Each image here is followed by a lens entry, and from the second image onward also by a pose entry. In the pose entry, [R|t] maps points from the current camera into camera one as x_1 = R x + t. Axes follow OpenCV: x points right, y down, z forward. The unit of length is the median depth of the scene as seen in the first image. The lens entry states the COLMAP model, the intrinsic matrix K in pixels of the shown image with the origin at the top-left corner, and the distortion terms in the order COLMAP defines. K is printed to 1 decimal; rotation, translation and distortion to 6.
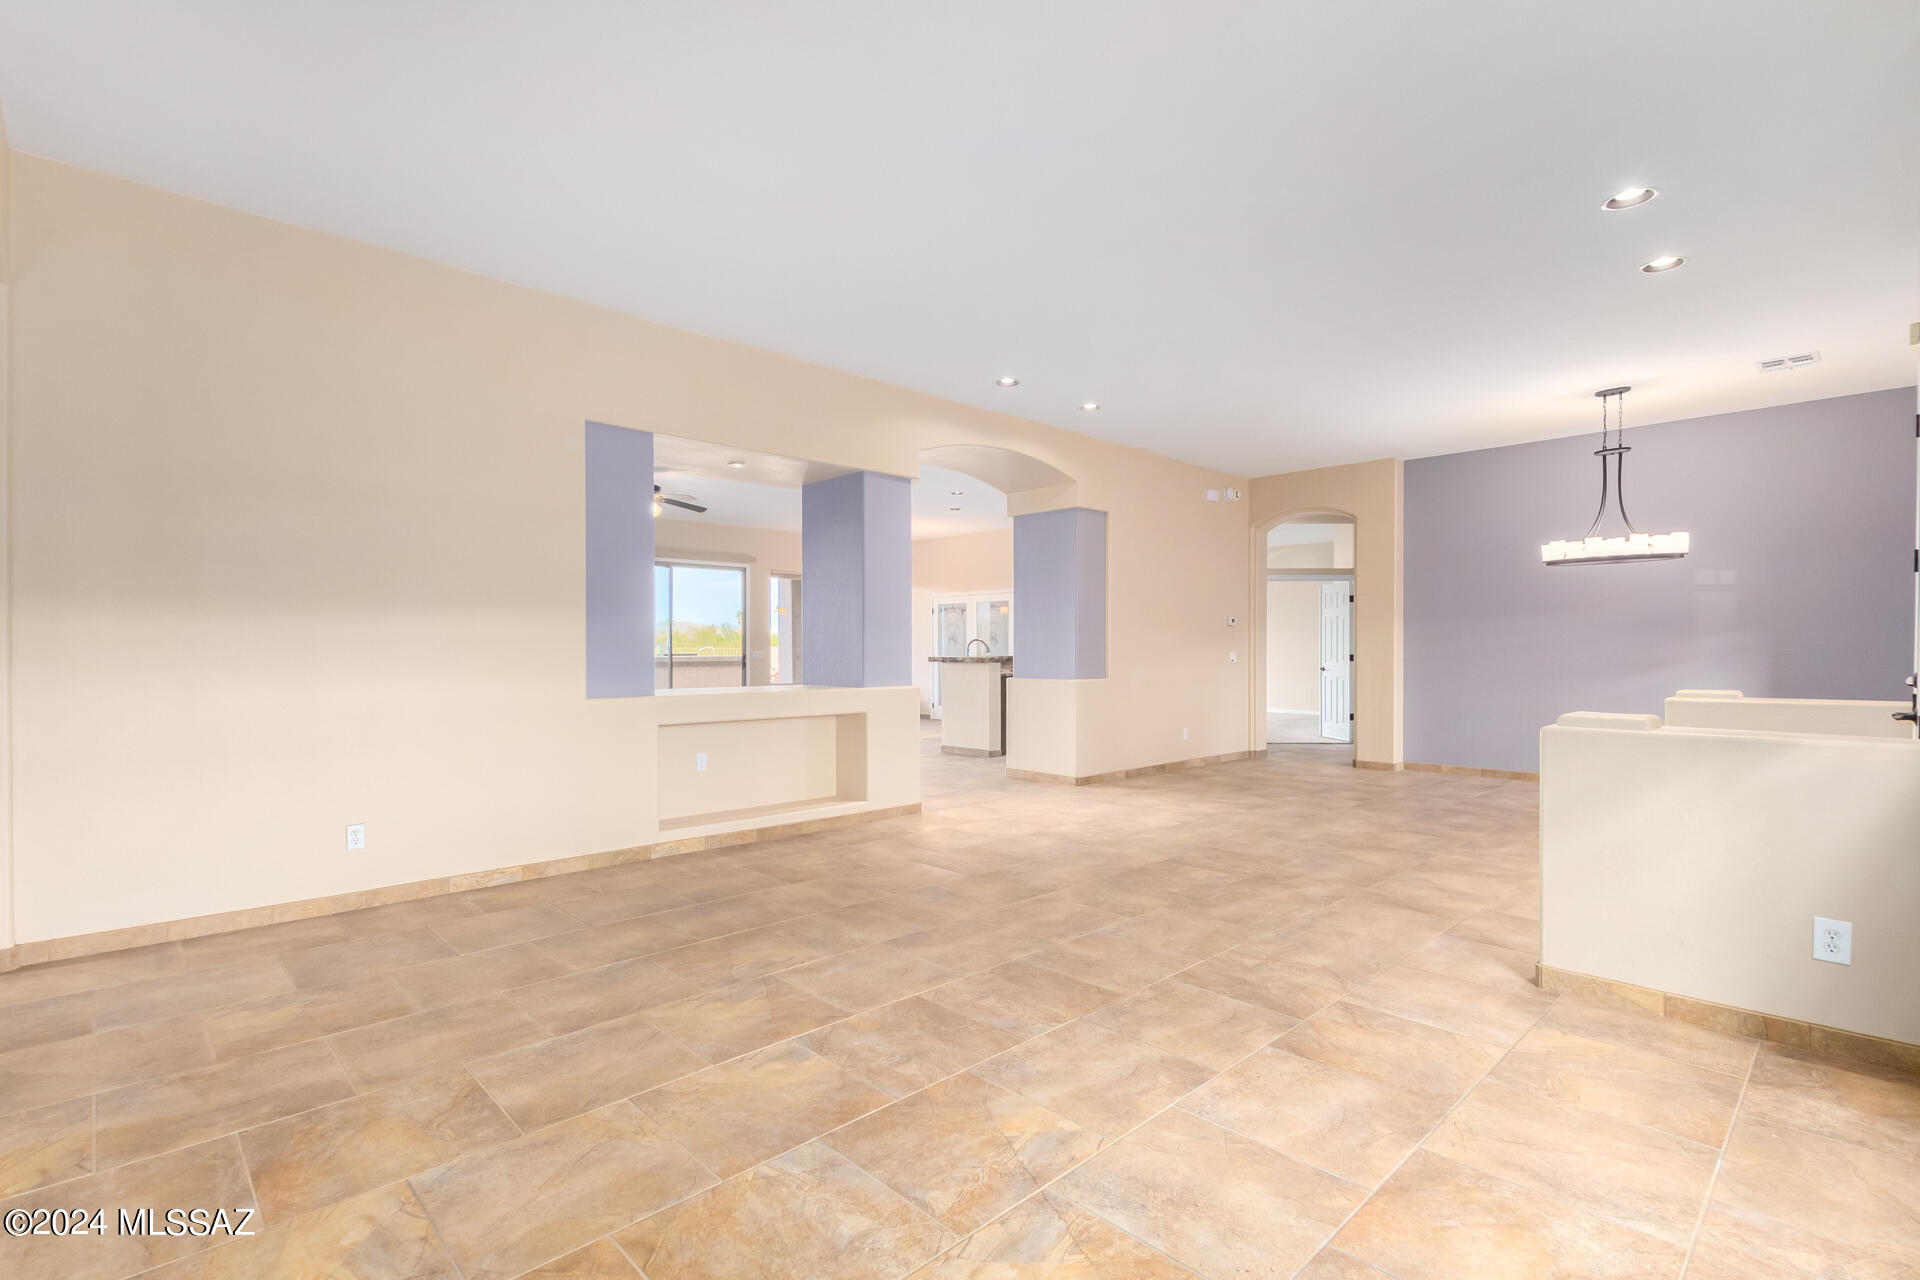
lens RADIAL K [[885.2, 0, 971.0], [0, 885.2, 644.8], [0, 0, 1]] dist [0.004814, -0.000851]
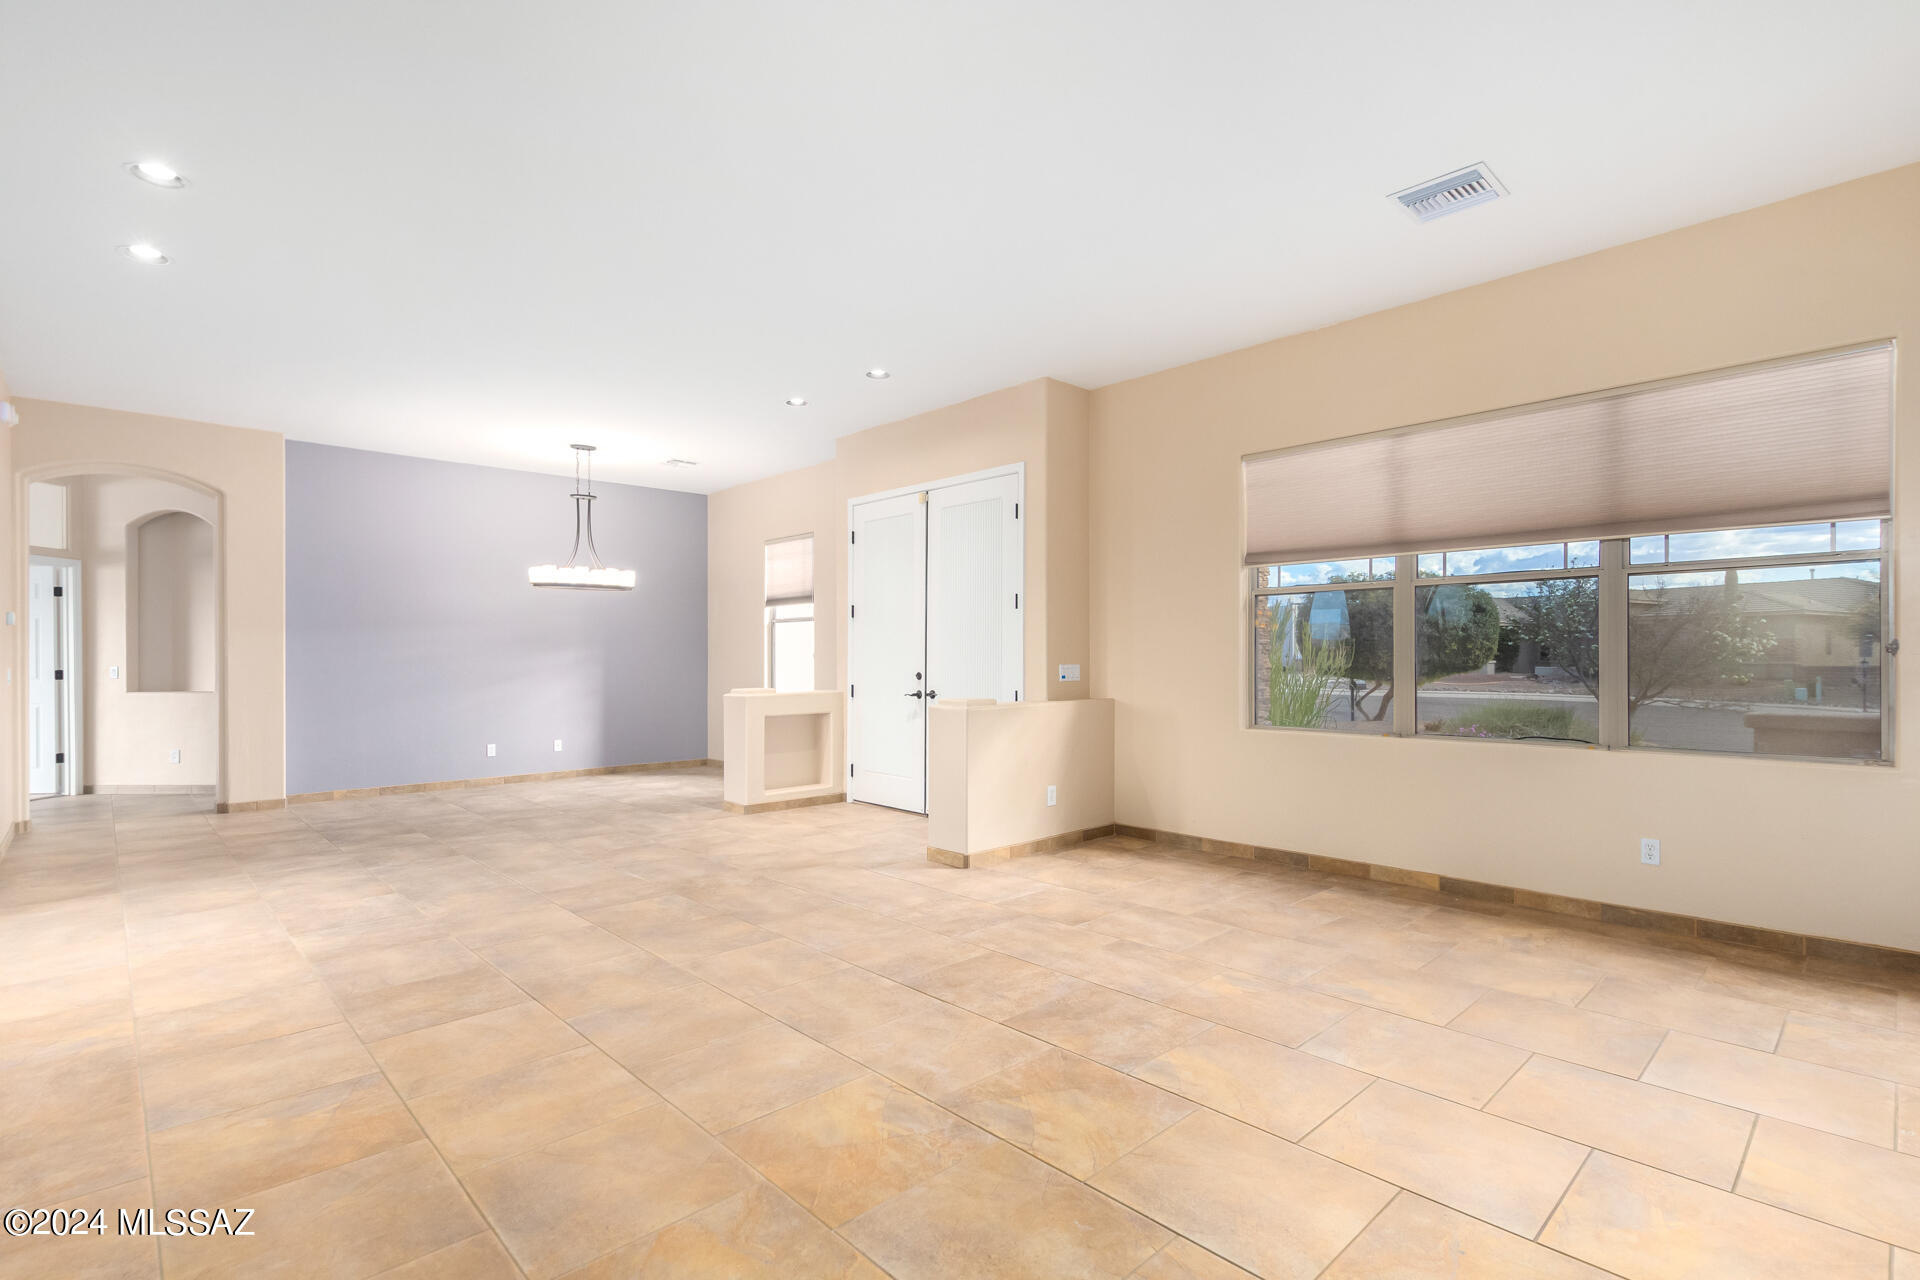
lens RADIAL K [[897.7, 0, 941.4], [0, 897.7, 652.4], [0, 0, 1]] dist [-0.002881, -0.000389]
pose [[0.025841, 0.008861, 0.999627, -0.820916], [-0.001077, 0.999960, -0.008836, 0.005456], [-0.999665, -0.000848, 0.025850, 0.826896]]
